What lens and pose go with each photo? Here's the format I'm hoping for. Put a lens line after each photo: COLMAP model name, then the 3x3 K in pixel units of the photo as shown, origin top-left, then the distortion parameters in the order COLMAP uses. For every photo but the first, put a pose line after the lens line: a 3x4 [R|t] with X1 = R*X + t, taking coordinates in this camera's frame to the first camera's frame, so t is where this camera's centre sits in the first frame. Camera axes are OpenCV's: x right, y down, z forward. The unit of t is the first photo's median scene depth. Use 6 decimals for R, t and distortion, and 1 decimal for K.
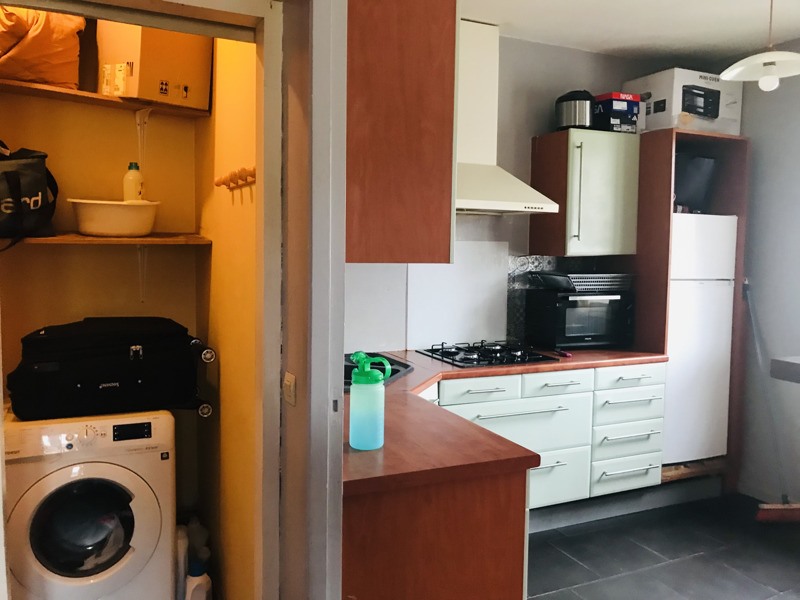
lens RADIAL K [[659.1, 0, 397.5], [0, 659.1, 284.4], [0, 0, 1]] dist [0.009892, 0.002334]
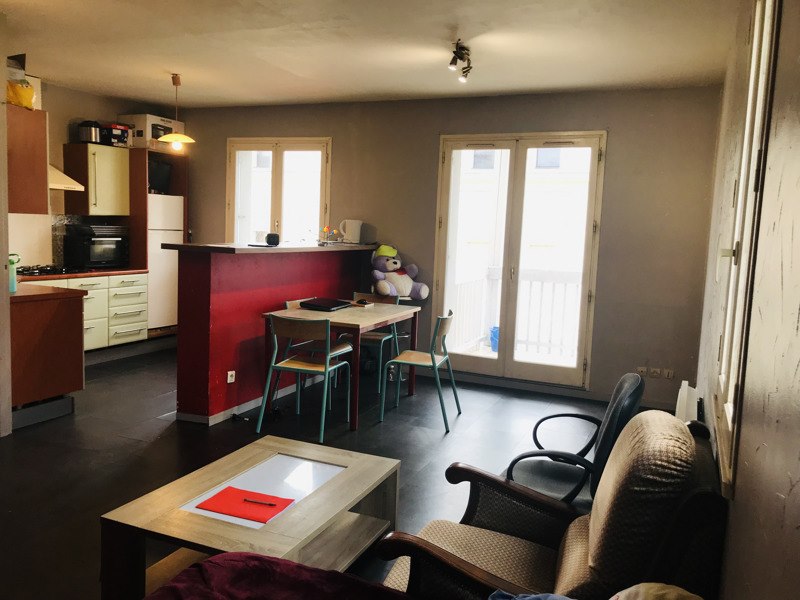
lens RADIAL K [[659.1, 0, 397.5], [0, 659.1, 284.4], [0, 0, 1]] dist [0.009892, 0.002334]
pose [[0.756749, -0.047596, 0.651970, -0.278165], [0.015329, 0.998364, 0.055091, 0.055872], [-0.653525, -0.031696, 0.756241, -0.875599]]
